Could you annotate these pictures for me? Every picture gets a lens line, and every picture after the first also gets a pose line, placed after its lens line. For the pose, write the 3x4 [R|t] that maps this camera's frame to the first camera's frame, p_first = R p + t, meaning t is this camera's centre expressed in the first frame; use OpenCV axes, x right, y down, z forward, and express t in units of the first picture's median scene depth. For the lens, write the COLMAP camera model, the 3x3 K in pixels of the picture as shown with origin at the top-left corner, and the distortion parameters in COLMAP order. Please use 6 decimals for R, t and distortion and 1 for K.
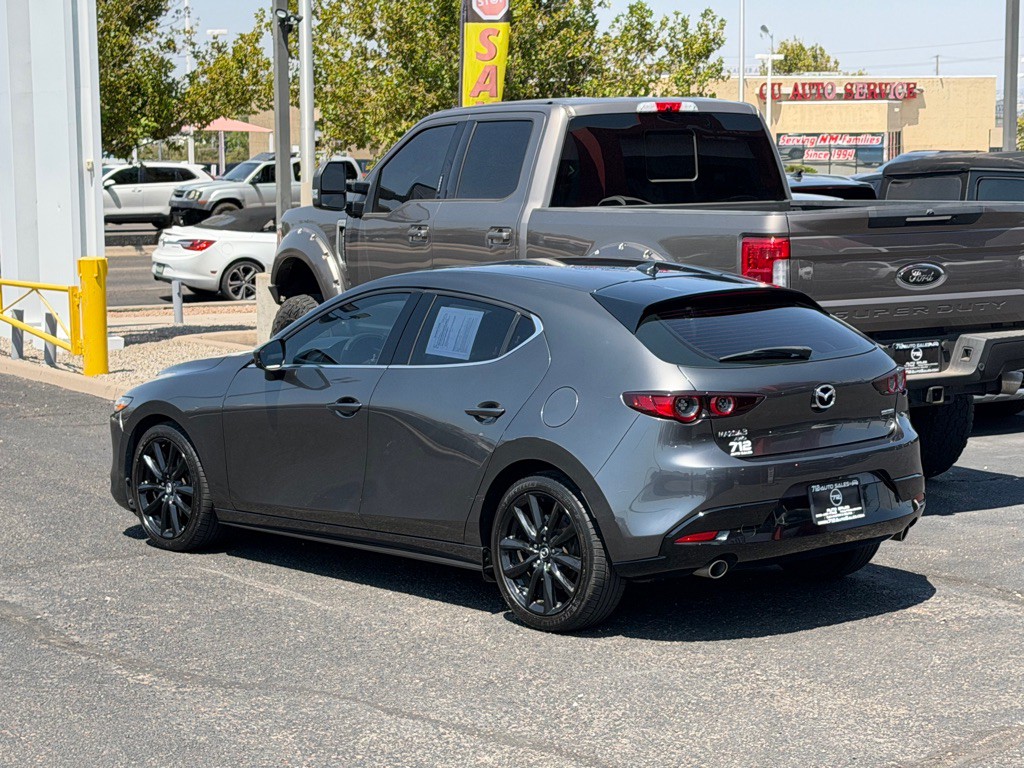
lens RADIAL K [[2281.3, 0, 520.4], [0, 2281.3, 386.5], [0, 0, 1]] dist [0.097530, 0.436216]
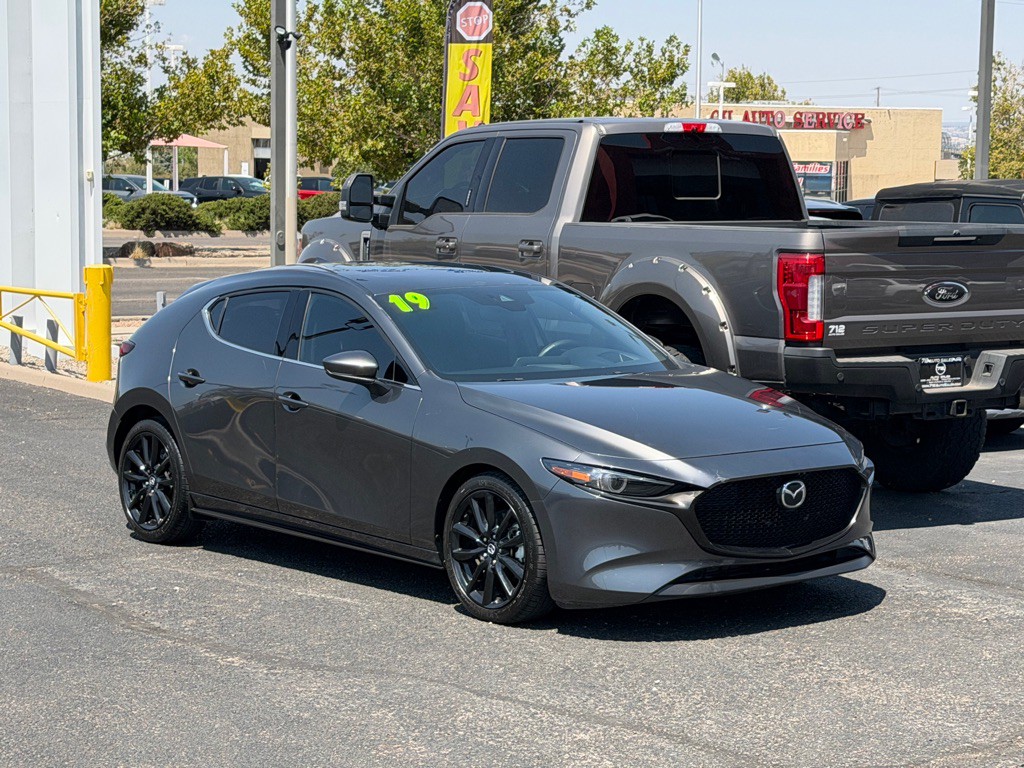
lens RADIAL K [[2278.4, 0, 525.4], [0, 2278.4, 380.8], [0, 0, 1]] dist [0.109832, 0.324638]
pose [[0.999415, 0.017276, 0.029504, -0.042332], [-0.016913, 0.999778, -0.012527, 0.006968], [-0.029714, 0.012020, 0.999486, -0.031335]]
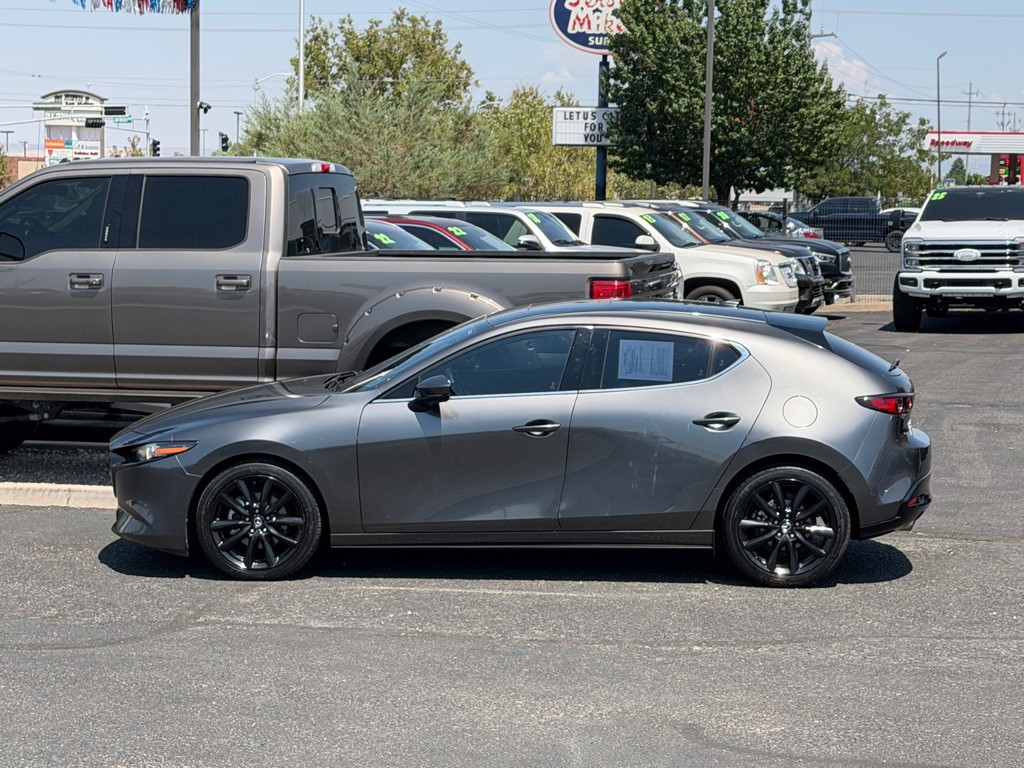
lens RADIAL K [[2287.7, 0, 512.0], [0, 2287.7, 384.0], [0, 0, 1]] dist [0.103407, 0.327101]
pose [[0.711490, -0.044286, 0.701299, -0.712817], [0.057391, 0.998340, 0.004818, -0.015967], [-0.700349, 0.036820, 0.712851, 0.133520]]
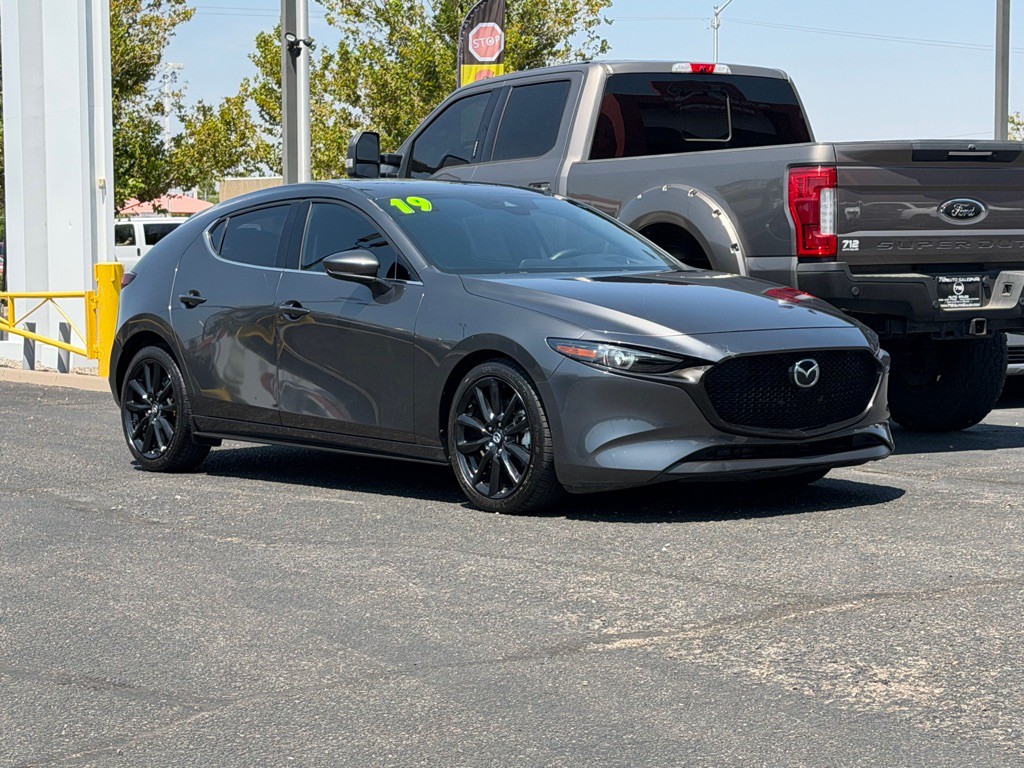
lens RADIAL K [[2277.1, 0, 505.7], [0, 2277.1, 382.3], [0, 0, 1]] dist [0.102026, 0.451836]
pose [[0.999947, 0.002033, 0.010136, -0.035088], [-0.001558, 0.998909, -0.046682, 0.069068], [-0.010220, 0.046664, 0.998858, -0.010688]]
